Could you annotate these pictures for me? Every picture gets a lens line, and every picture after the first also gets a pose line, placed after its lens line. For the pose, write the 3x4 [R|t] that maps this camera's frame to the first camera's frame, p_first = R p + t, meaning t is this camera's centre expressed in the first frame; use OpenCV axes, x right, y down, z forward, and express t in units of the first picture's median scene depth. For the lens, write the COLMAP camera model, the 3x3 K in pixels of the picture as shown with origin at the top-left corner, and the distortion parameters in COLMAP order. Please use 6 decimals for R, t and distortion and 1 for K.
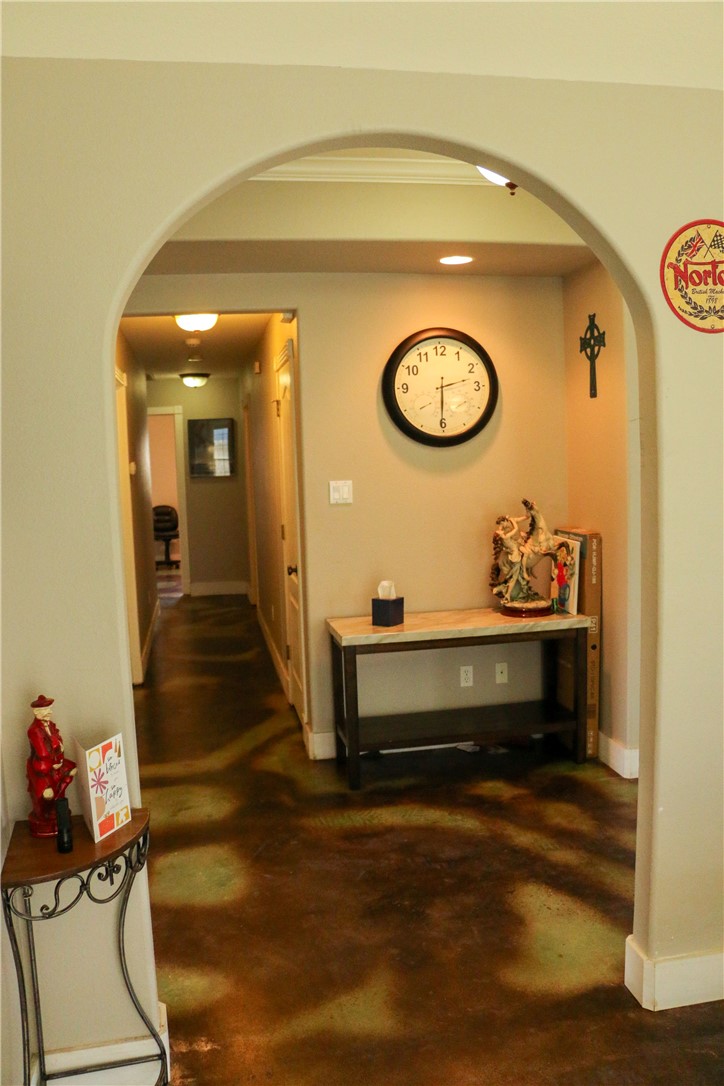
lens RADIAL K [[890.1, 0, 362.6], [0, 890.1, 539.2], [0, 0, 1]] dist [-0.175096, 0.151334]
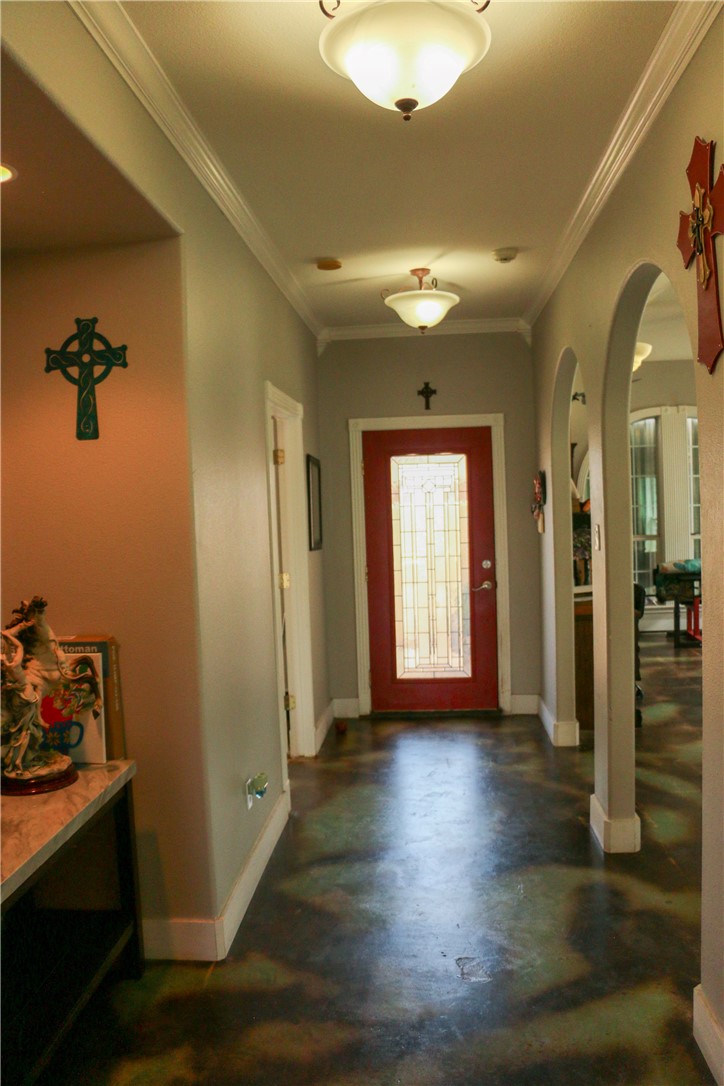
lens RADIAL K [[890.1, 0, 362.7], [0, 890.1, 548.0], [0, 0, 1]] dist [-0.175096, 0.151334]
pose [[0.262548, -0.028396, 0.964501, -0.339557], [0.121109, 0.992632, -0.003743, -0.050118], [-0.957289, 0.117792, 0.264052, 0.631093]]
